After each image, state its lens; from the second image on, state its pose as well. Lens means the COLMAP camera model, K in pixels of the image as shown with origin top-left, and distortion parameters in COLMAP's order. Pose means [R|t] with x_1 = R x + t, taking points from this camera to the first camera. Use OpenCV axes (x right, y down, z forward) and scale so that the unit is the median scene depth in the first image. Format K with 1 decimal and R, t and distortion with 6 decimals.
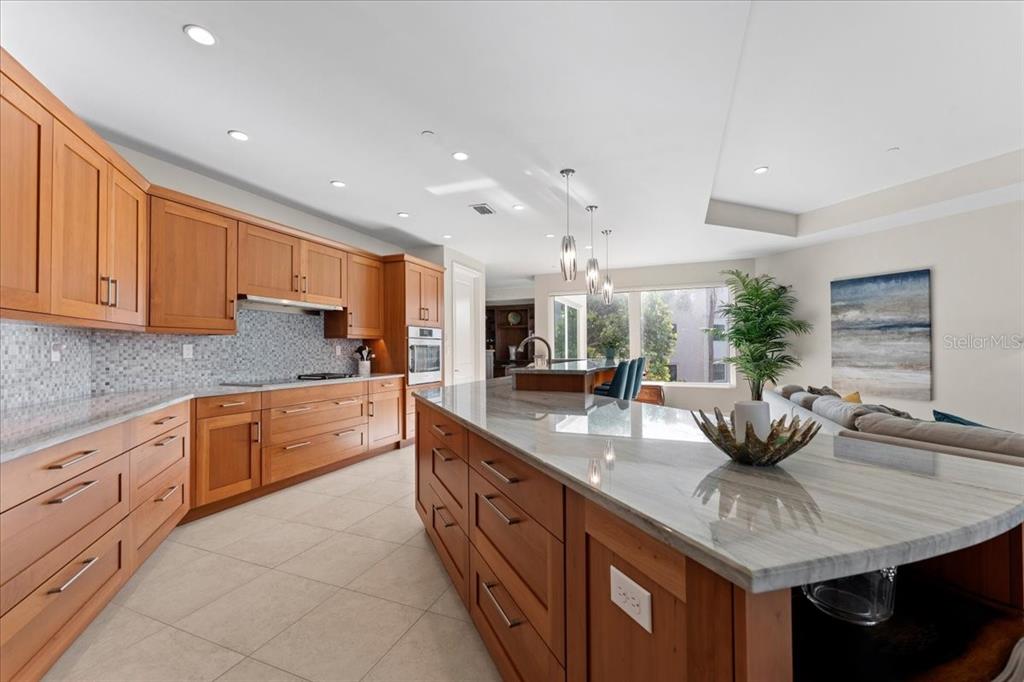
lens RADIAL K [[413.9, 0, 513.7], [0, 413.9, 340.9], [0, 0, 1]] dist [0.000559, 0.000729]
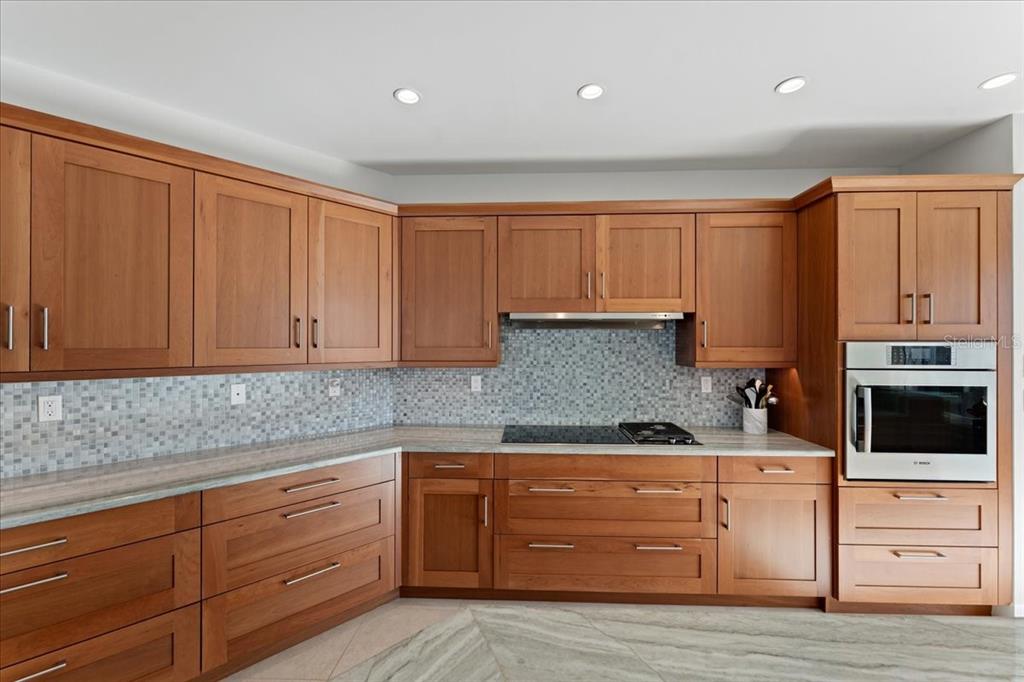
lens RADIAL K [[413.9, 0, 512.7], [0, 413.9, 343.6], [0, 0, 1]] dist [0.000559, 0.000729]
pose [[0.335514, 0.002661, -0.942031, 0.039755], [0.017058, 0.999815, 0.008900, -0.047396], [0.941881, -0.019055, 0.335407, 0.568210]]
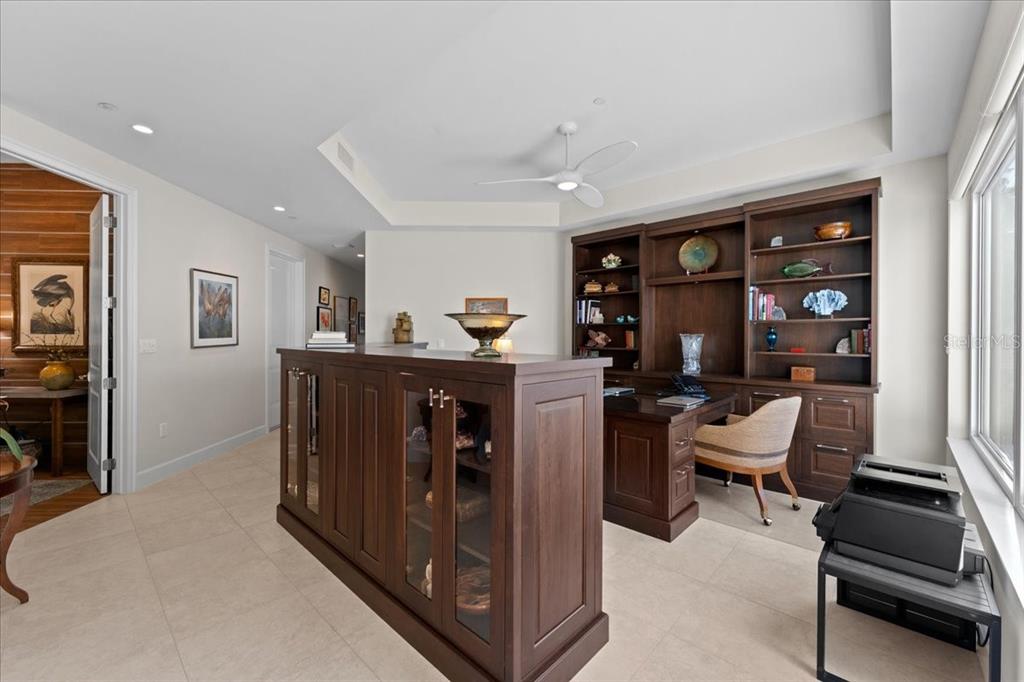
lens RADIAL K [[413.9, 0, 511.2], [0, 413.9, 337.5], [0, 0, 1]] dist [0.000559, 0.000729]
pose [[0.928955, 0.009399, -0.370073, -0.037667], [0.000483, 0.999646, 0.026601, 0.014767], [0.370192, -0.024890, 0.928622, 1.587134]]
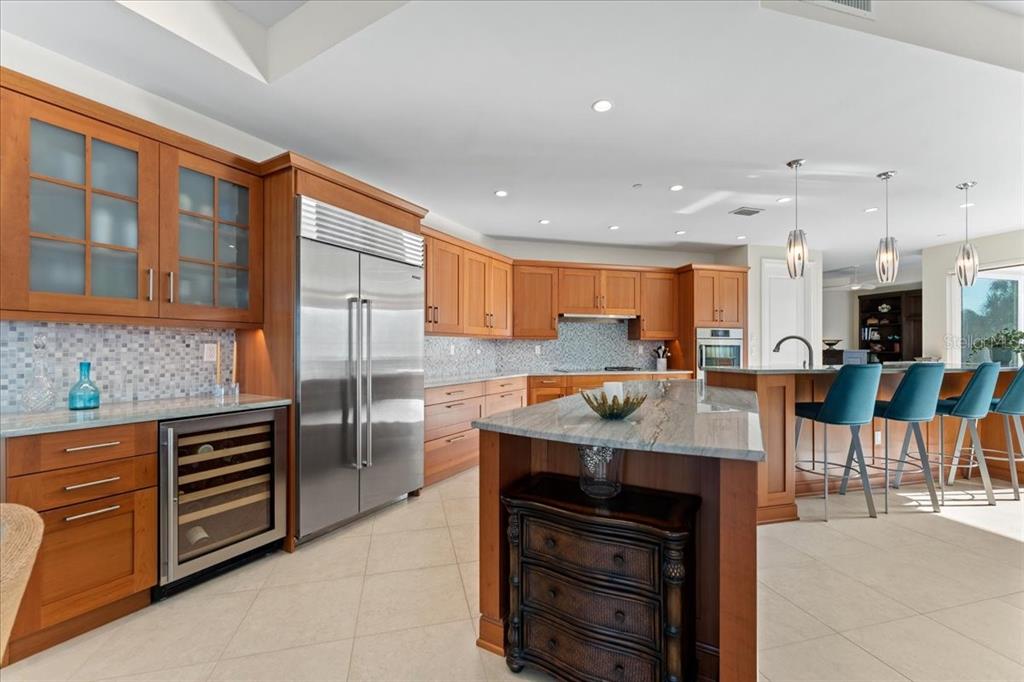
lens RADIAL K [[413.9, 0, 511.0], [0, 413.9, 347.4], [0, 0, 1]] dist [0.000559, 0.000729]
pose [[0.589710, 0.001083, -0.807614, 0.379161], [0.013836, 0.999839, 0.011443, -0.003543], [0.807496, -0.017922, 0.589600, -0.067121]]
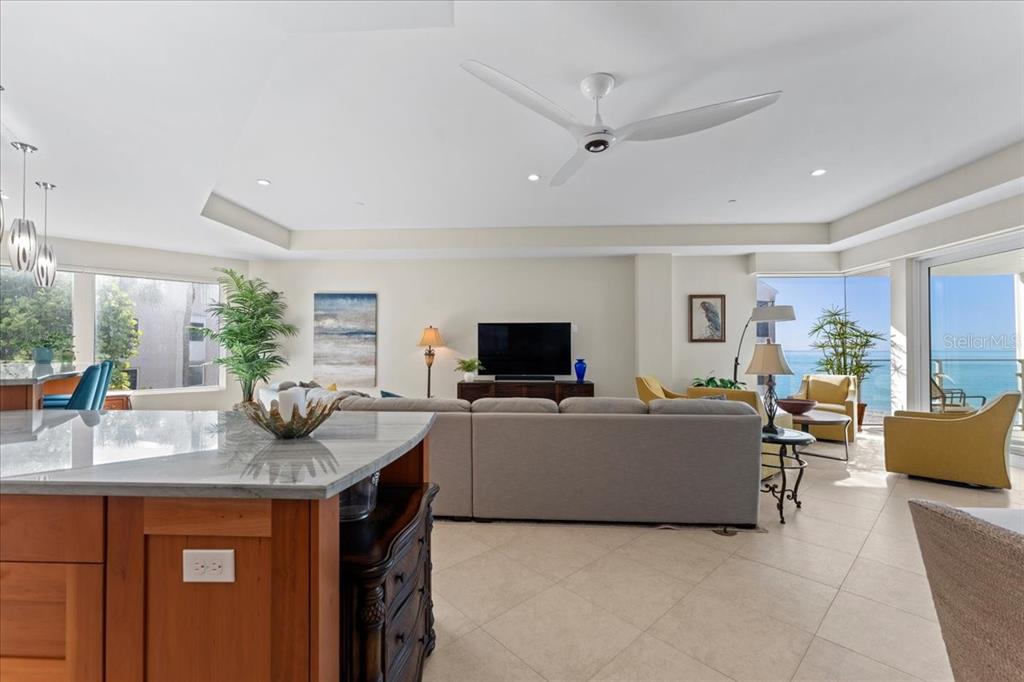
lens RADIAL K [[413.9, 0, 513.3], [0, 413.9, 343.1], [0, 0, 1]] dist [0.000559, 0.000729]
pose [[0.434583, 0.016930, 0.900472, -0.072002], [-0.018826, 0.999776, -0.009712, 0.000199], [-0.900435, -0.012732, 0.434805, -0.044479]]
